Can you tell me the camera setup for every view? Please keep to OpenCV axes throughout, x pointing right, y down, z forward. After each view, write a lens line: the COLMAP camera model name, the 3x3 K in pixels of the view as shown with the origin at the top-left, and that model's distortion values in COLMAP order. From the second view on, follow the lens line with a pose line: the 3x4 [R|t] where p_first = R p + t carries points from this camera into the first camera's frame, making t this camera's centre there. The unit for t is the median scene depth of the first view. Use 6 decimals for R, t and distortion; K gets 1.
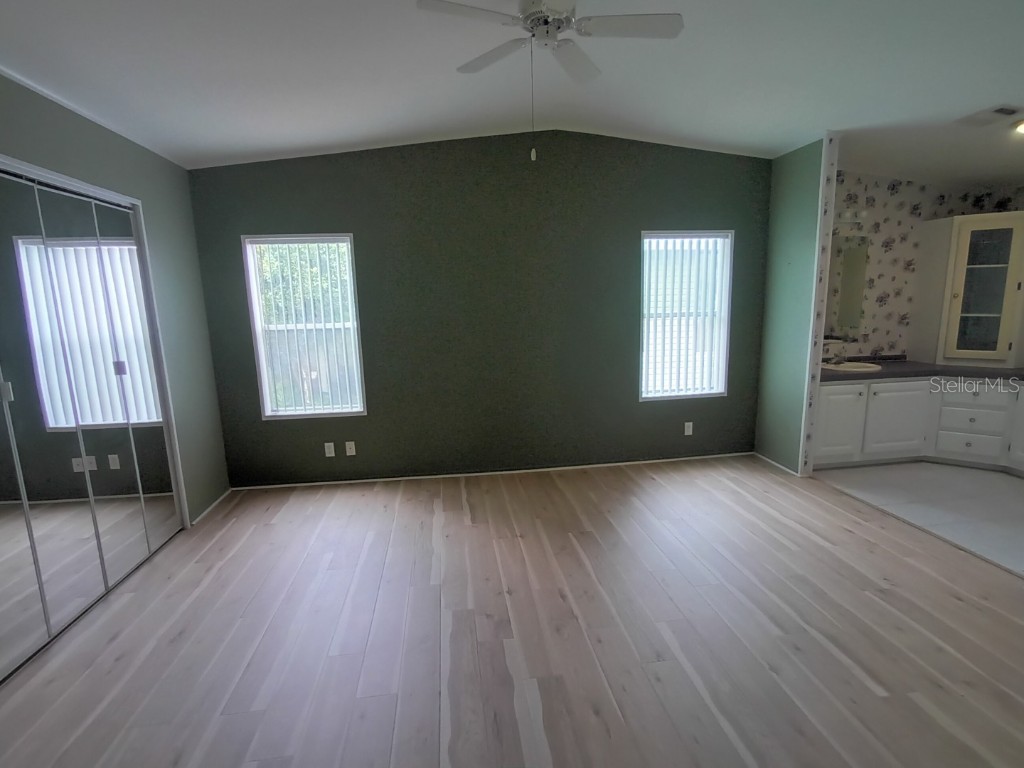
lens RADIAL K [[512.6, 0, 511.5], [0, 512.6, 391.0], [0, 0, 1]] dist [-0.034761, 0.010747]
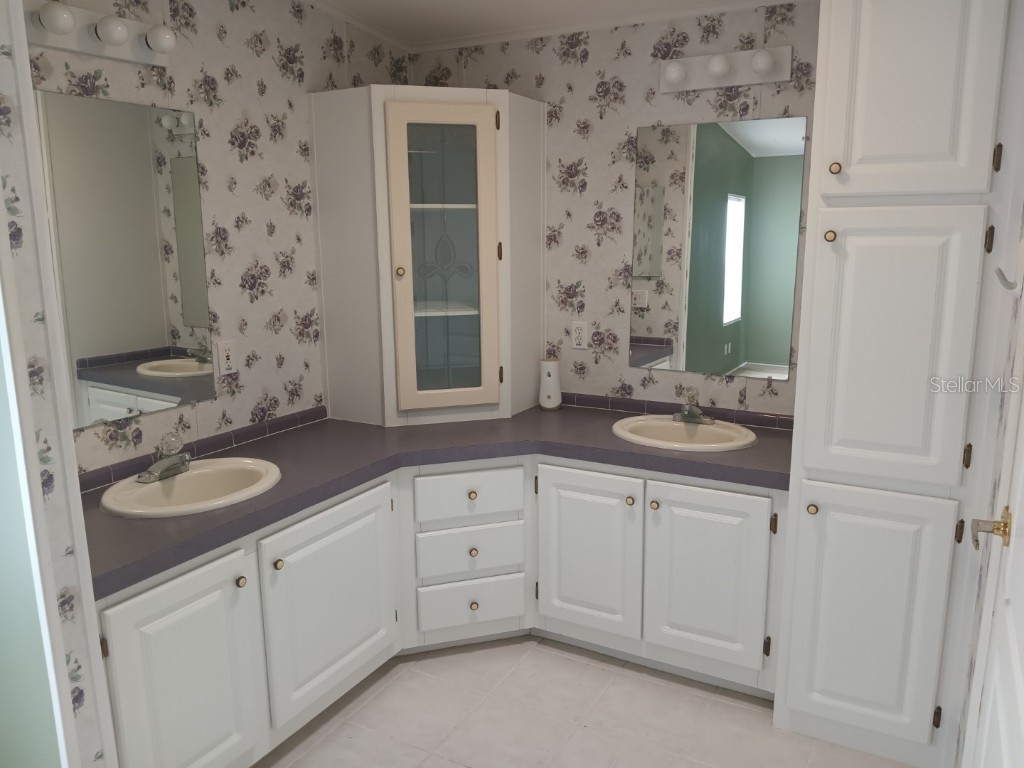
lens RADIAL K [[774.0, 0, 507.3], [0, 774.0, 385.0], [0, 0, 1]] dist [0.043792, -0.079970]
pose [[0.605012, -0.139484, 0.783904, 0.379219], [0.140819, 0.987761, 0.067074, -0.118467], [-0.783665, 0.069808, 0.617249, 0.491169]]
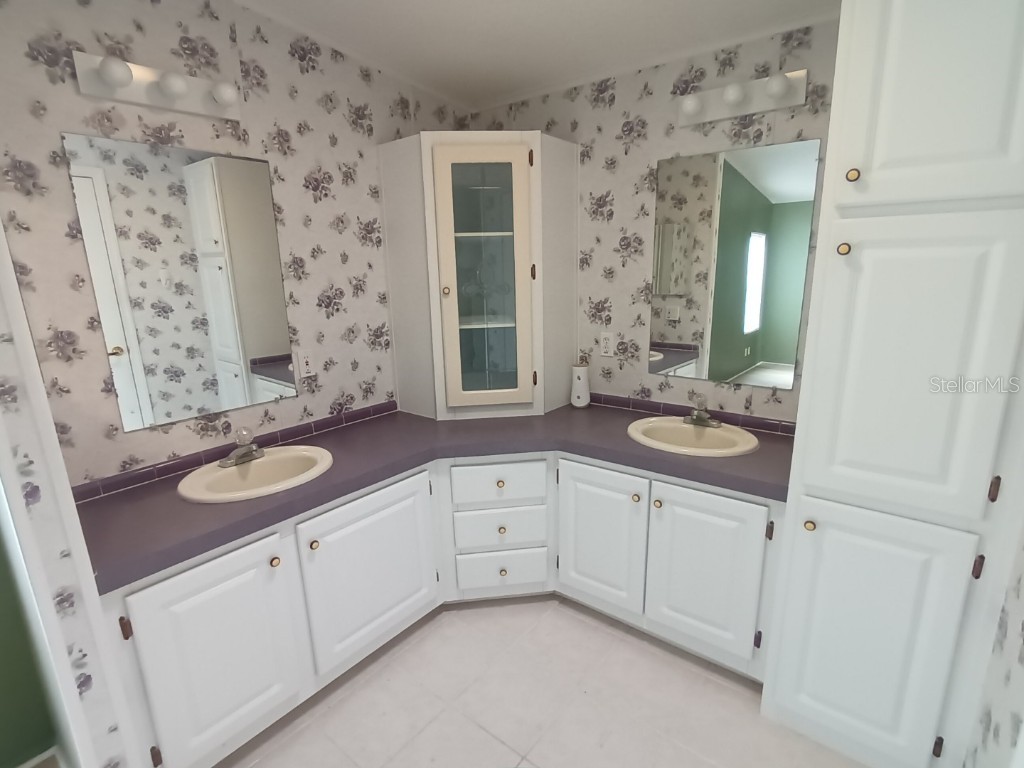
lens RADIAL K [[512.6, 0, 509.0], [0, 512.6, 398.8], [0, 0, 1]] dist [-0.034761, 0.010747]
pose [[0.727814, -0.167598, 0.664979, 0.535646], [0.135622, 0.985702, 0.099995, -0.118639], [-0.672230, 0.017408, 0.740138, 0.539934]]
